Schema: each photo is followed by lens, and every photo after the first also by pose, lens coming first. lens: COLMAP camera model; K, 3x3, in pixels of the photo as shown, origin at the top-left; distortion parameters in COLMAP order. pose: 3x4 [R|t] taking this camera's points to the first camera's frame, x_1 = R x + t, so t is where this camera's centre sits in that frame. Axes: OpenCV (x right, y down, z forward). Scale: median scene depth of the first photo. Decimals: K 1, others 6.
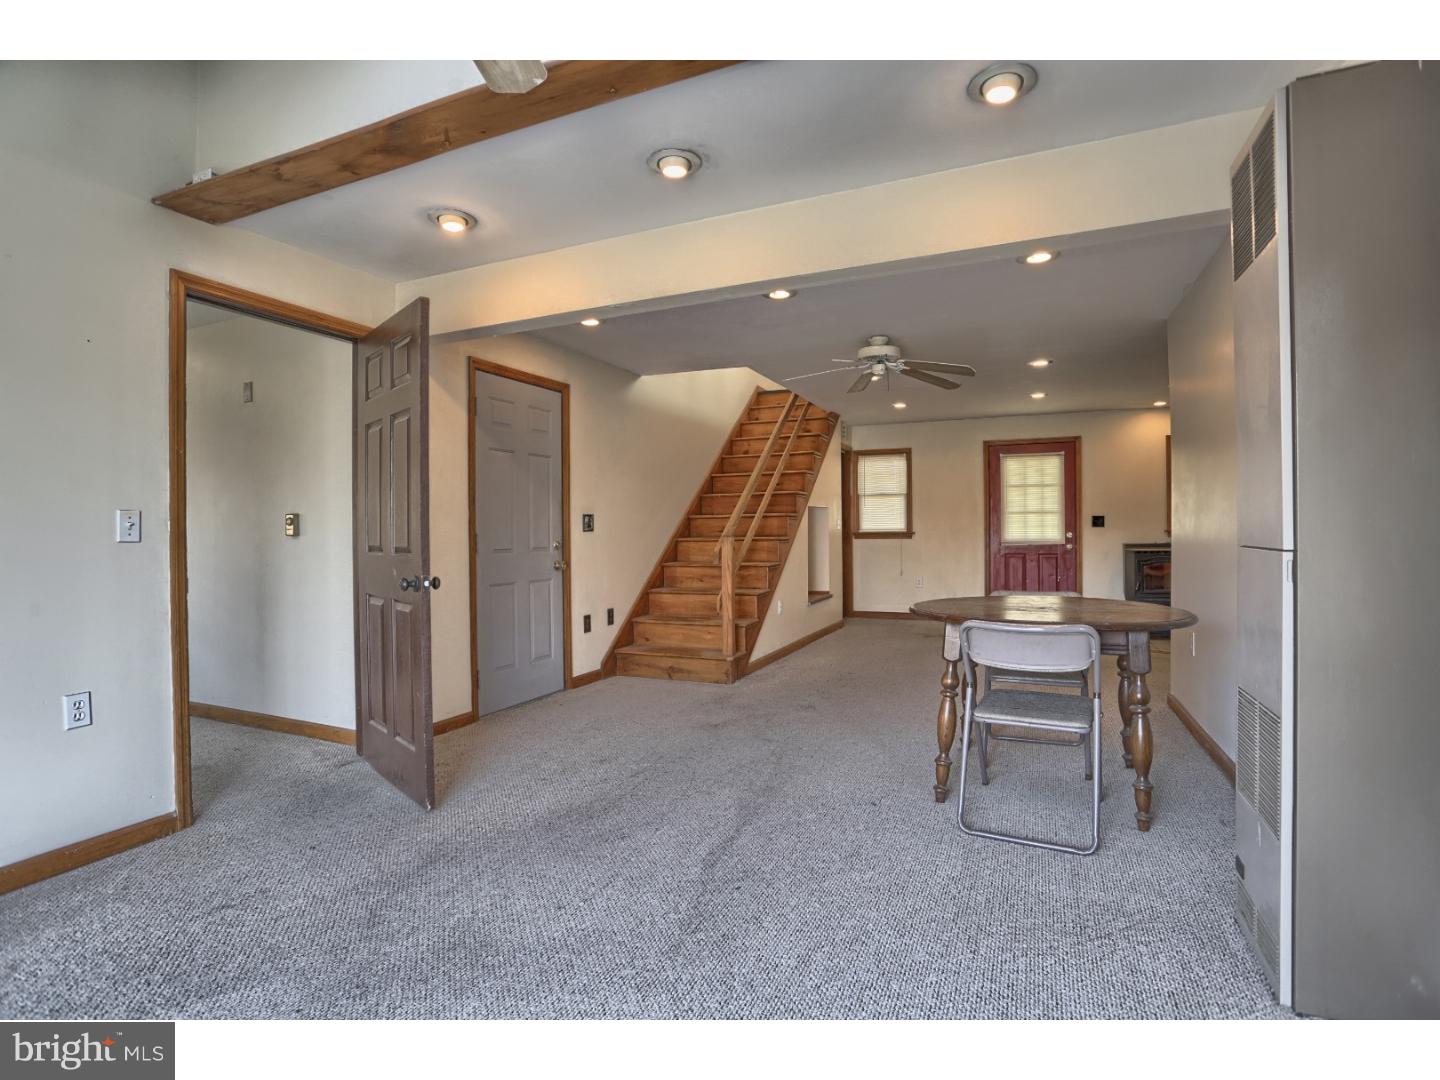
lens RADIAL K [[700.4, 0, 720.0], [0, 700.4, 536.3], [0, 0, 1]] dist [-0.073790, 0.029676]
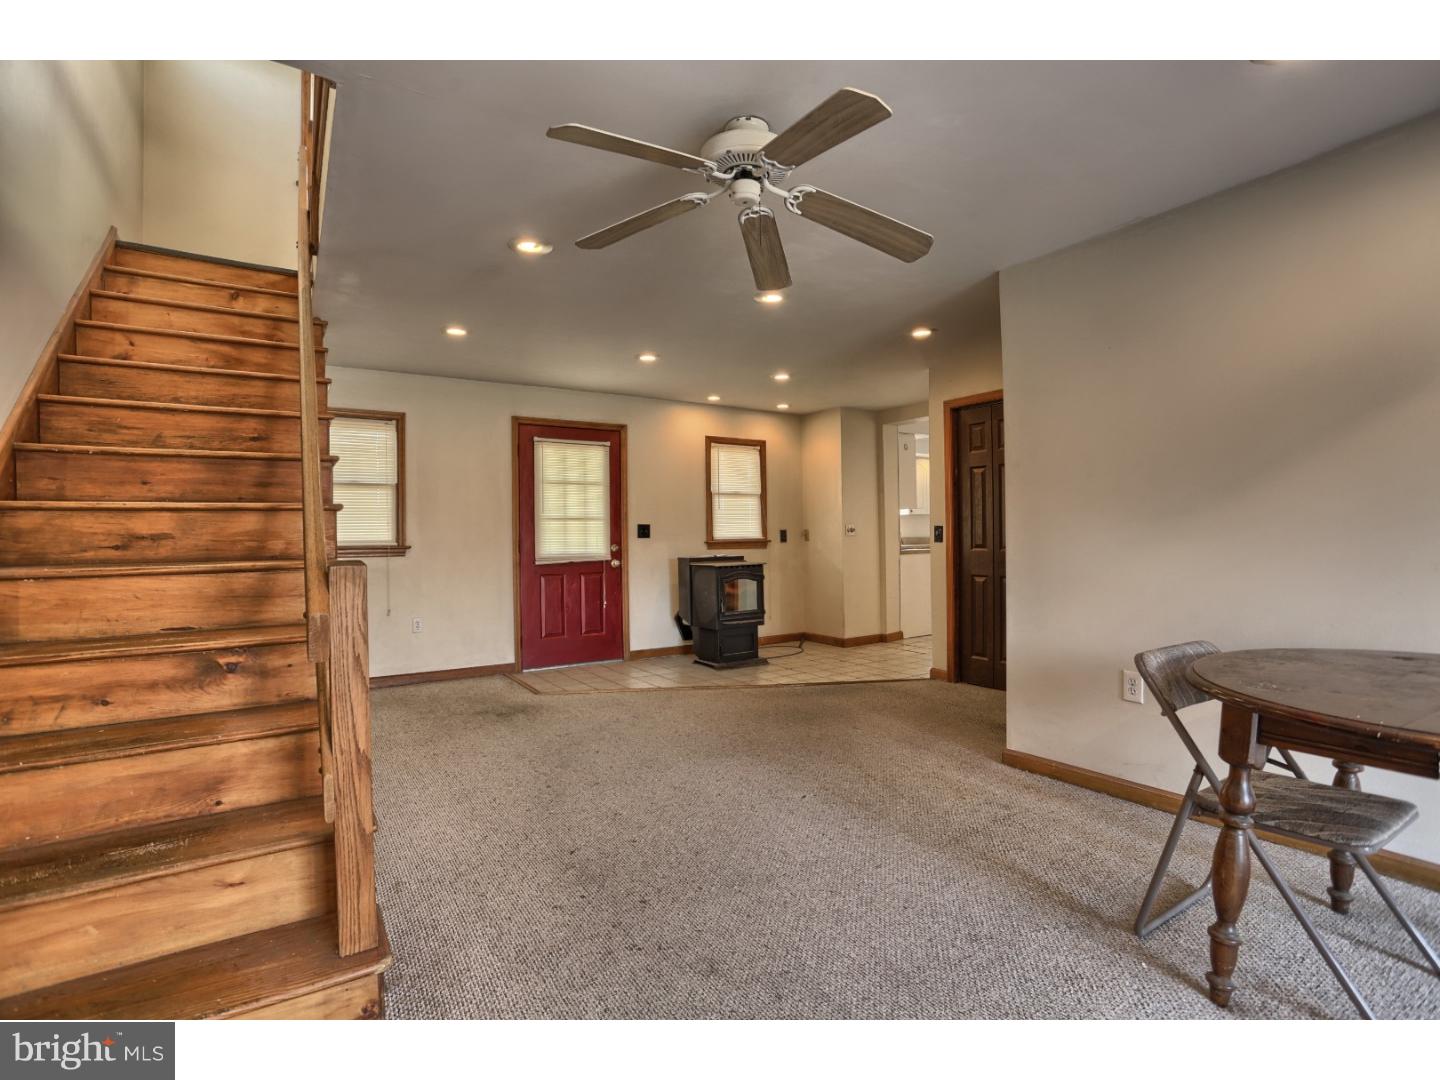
lens RADIAL K [[700.4, 0, 720.0], [0, 700.4, 536.3], [0, 0, 1]] dist [-0.073790, 0.029676]
pose [[0.551255, 0.003919, 0.834328, -0.096690], [0.011642, 0.999855, -0.012388, -0.004053], [-0.834256, 0.016542, 0.551130, 0.454648]]
